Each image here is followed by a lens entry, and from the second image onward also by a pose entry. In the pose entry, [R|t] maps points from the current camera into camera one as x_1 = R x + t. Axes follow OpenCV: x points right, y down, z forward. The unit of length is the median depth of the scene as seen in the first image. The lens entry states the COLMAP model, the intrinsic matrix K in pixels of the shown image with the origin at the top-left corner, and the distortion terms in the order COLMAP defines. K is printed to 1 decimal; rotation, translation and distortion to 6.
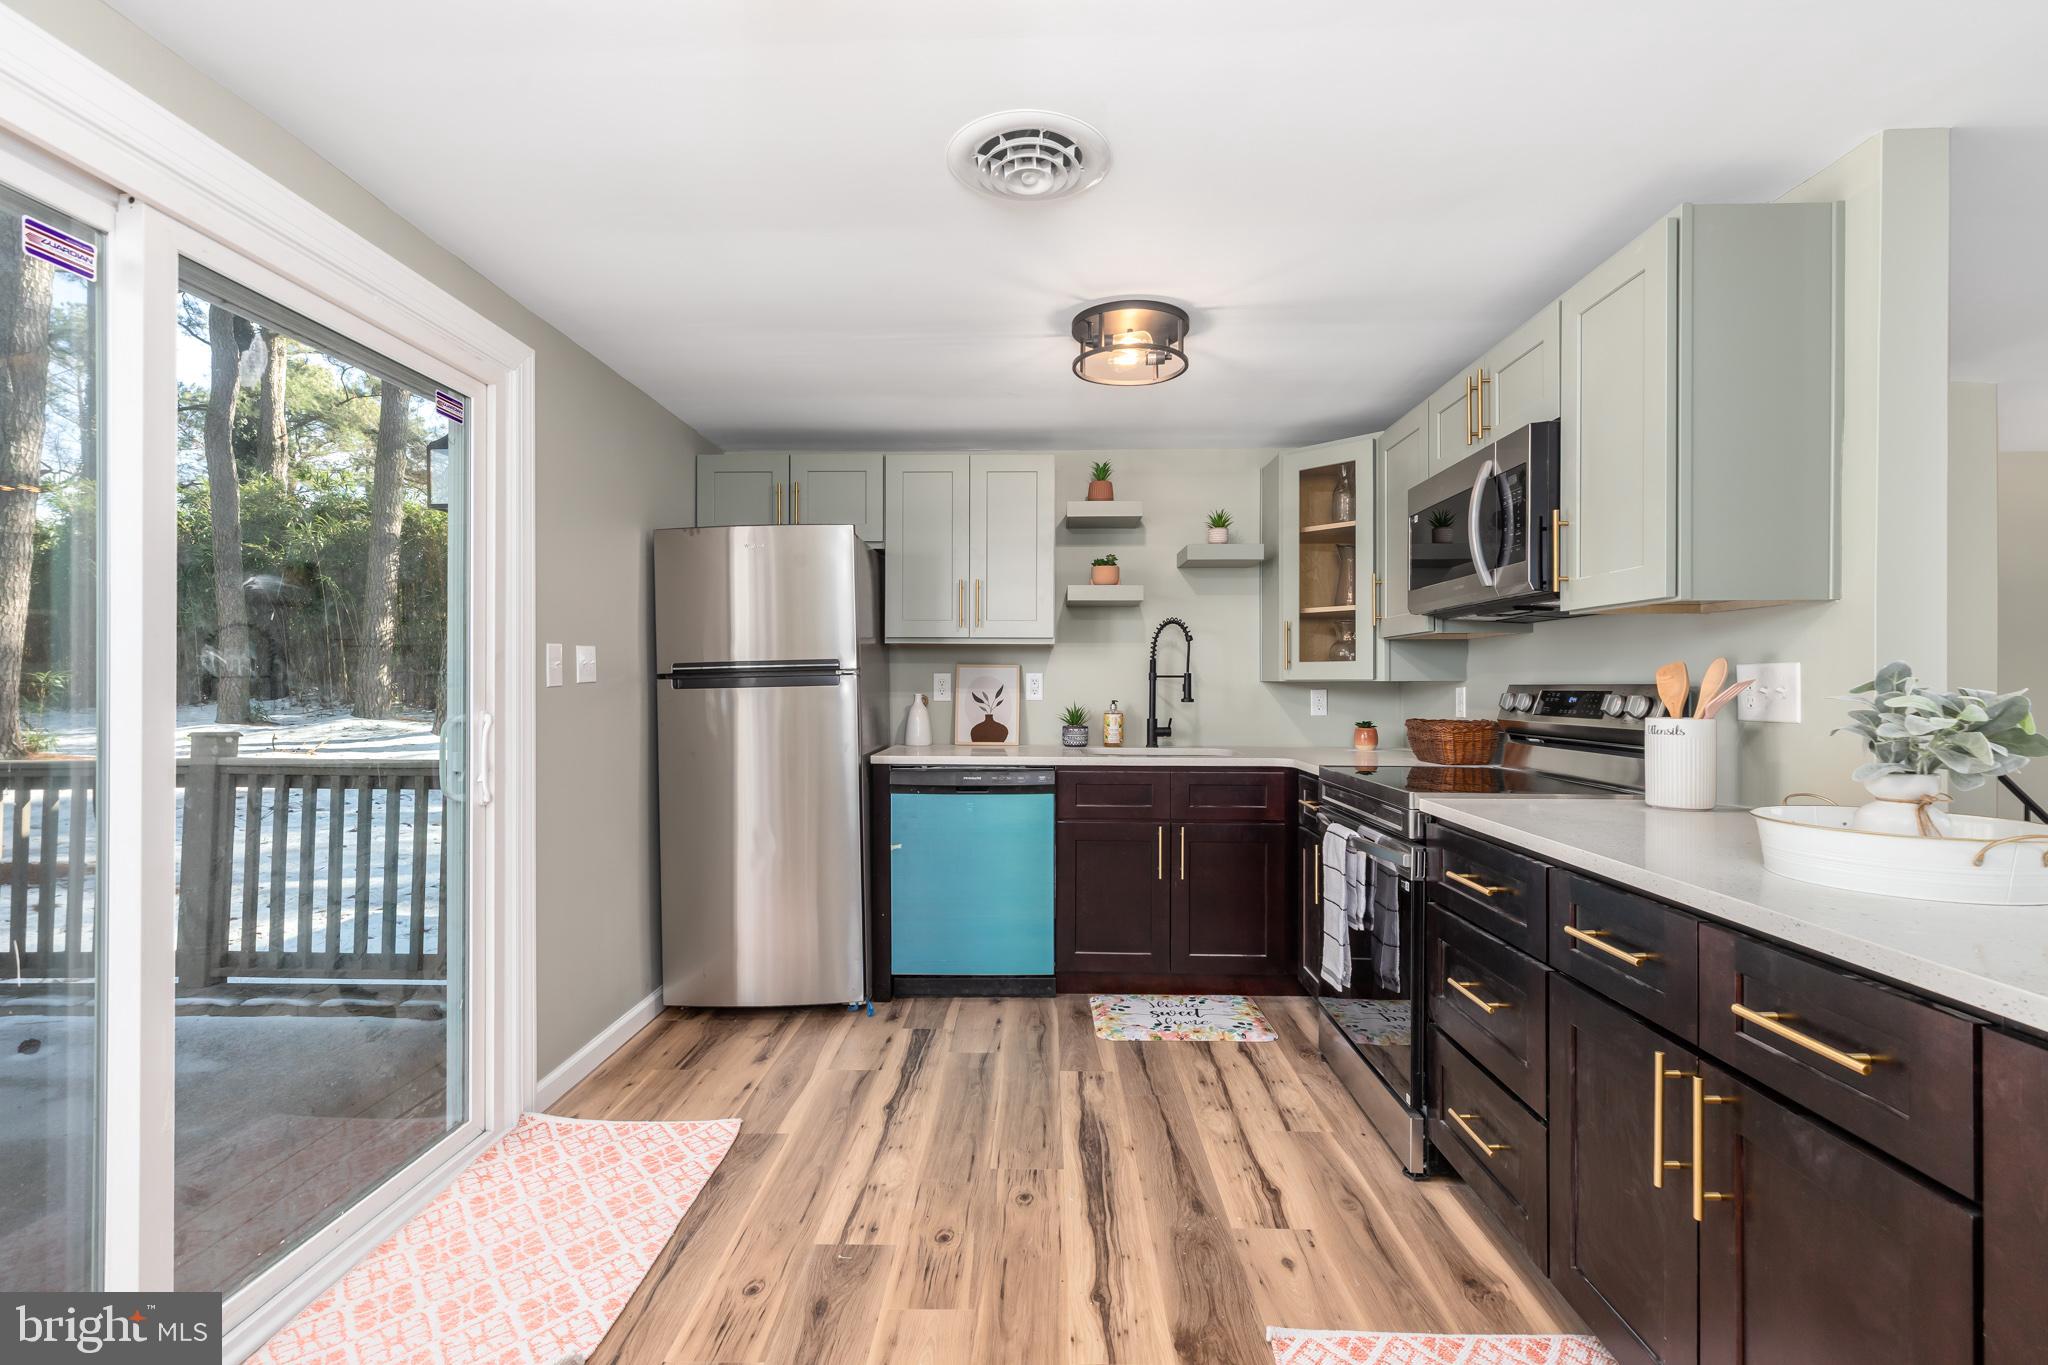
lens RADIAL K [[925.7, 0, 1023.4], [0, 925.7, 679.7], [0, 0, 1]] dist [0.009783, -0.001744]
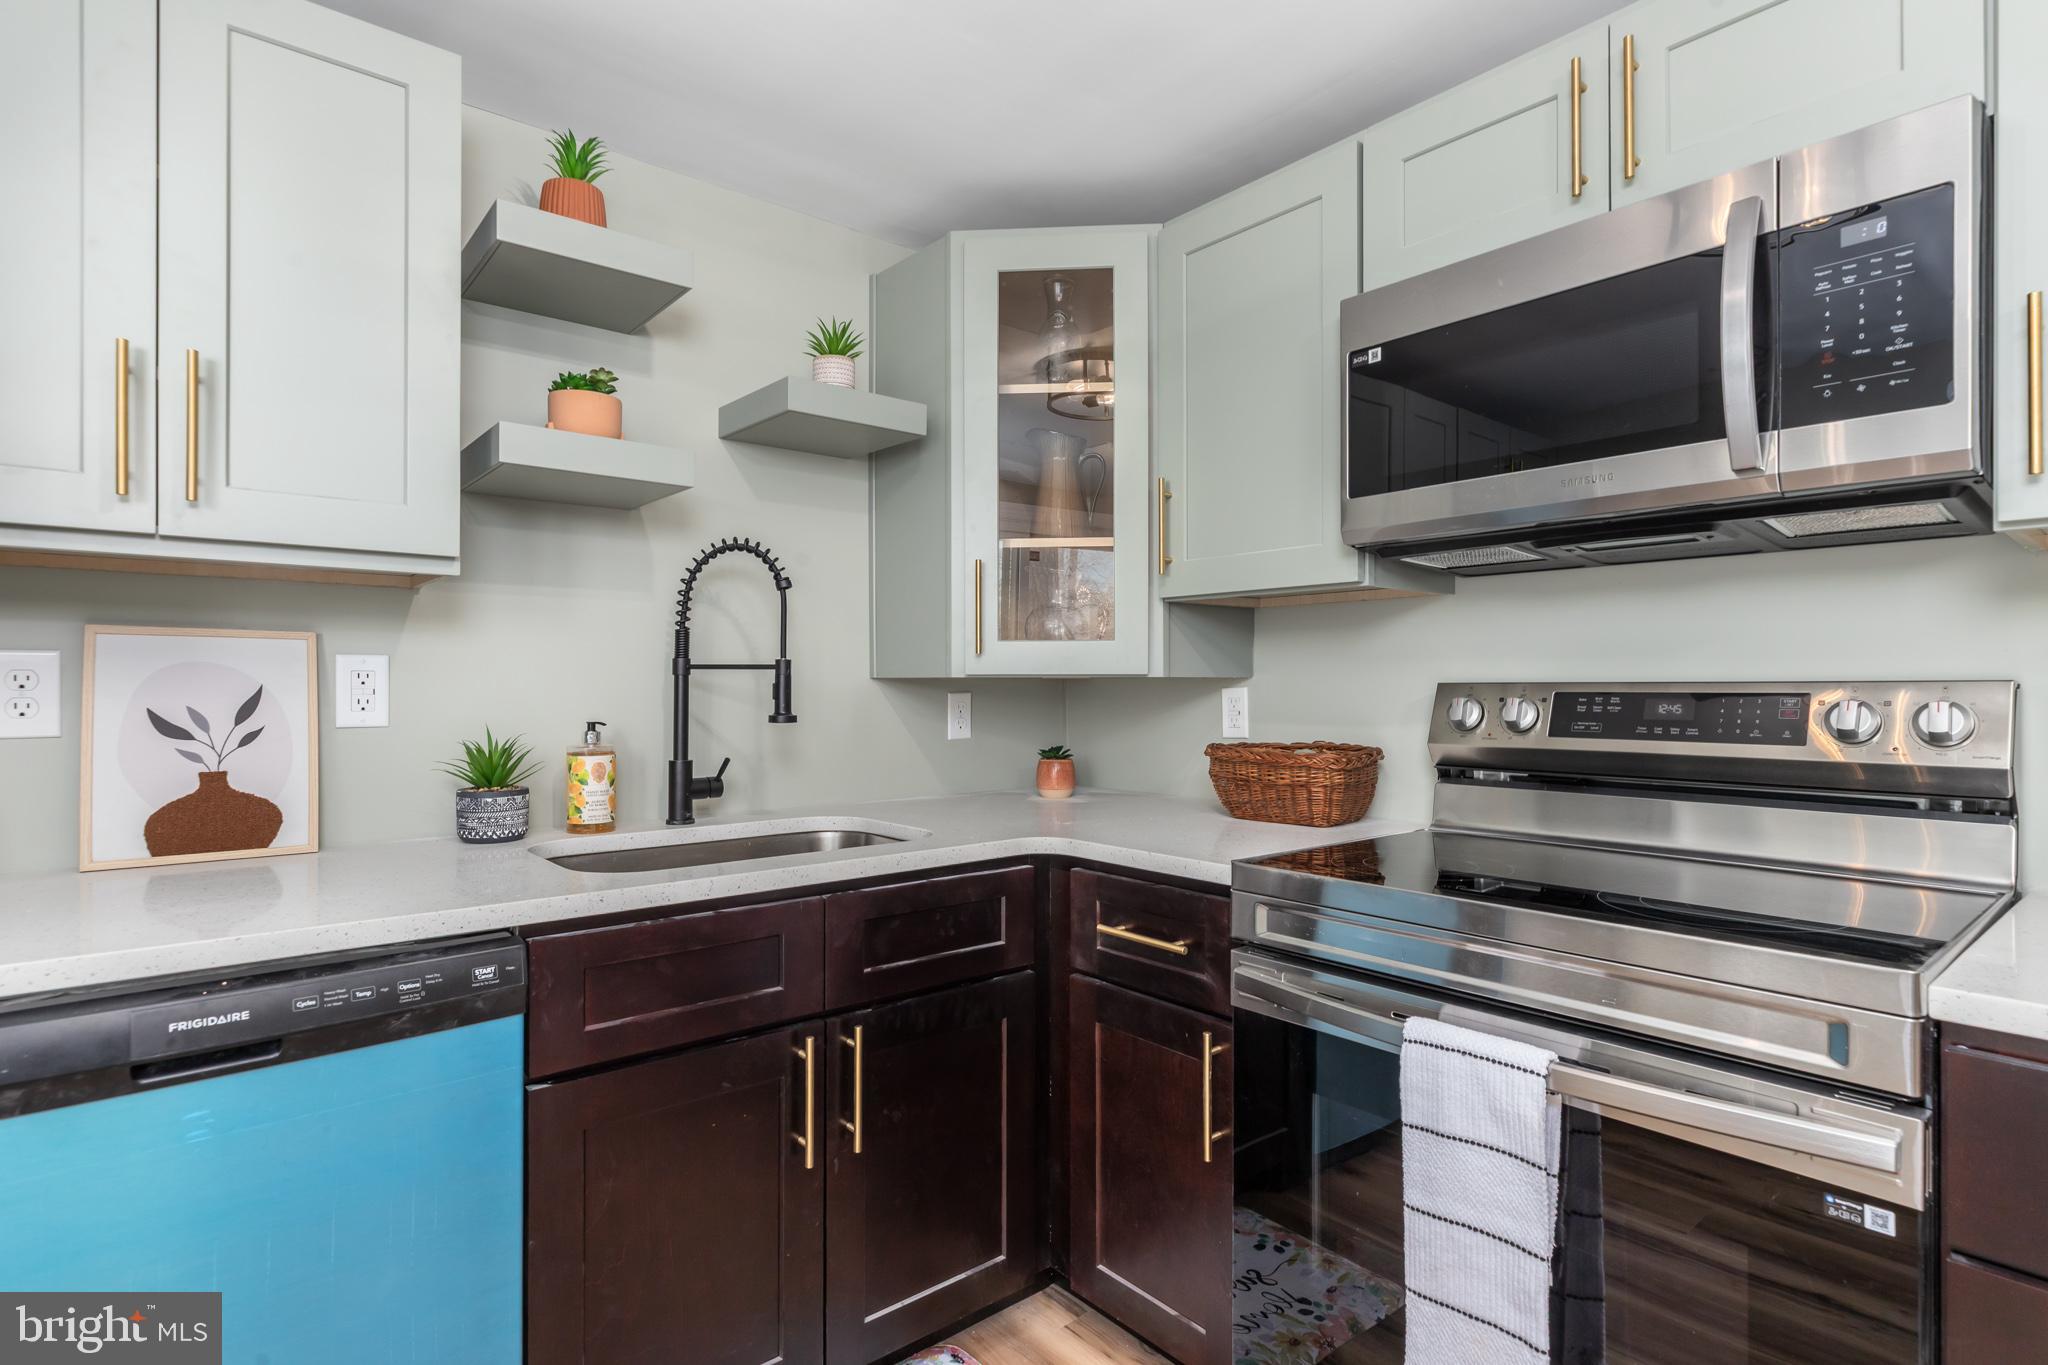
lens RADIAL K [[1007.5, 0, 1028.2], [0, 1007.5, 686.6], [0, 0, 1]] dist [-0.007014, -0.000993]
pose [[0.741809, -0.002709, 0.670606, -0.064708], [-0.002193, 0.999977, 0.006466, 0.002735], [-0.670608, -0.006266, 0.741786, 0.537848]]
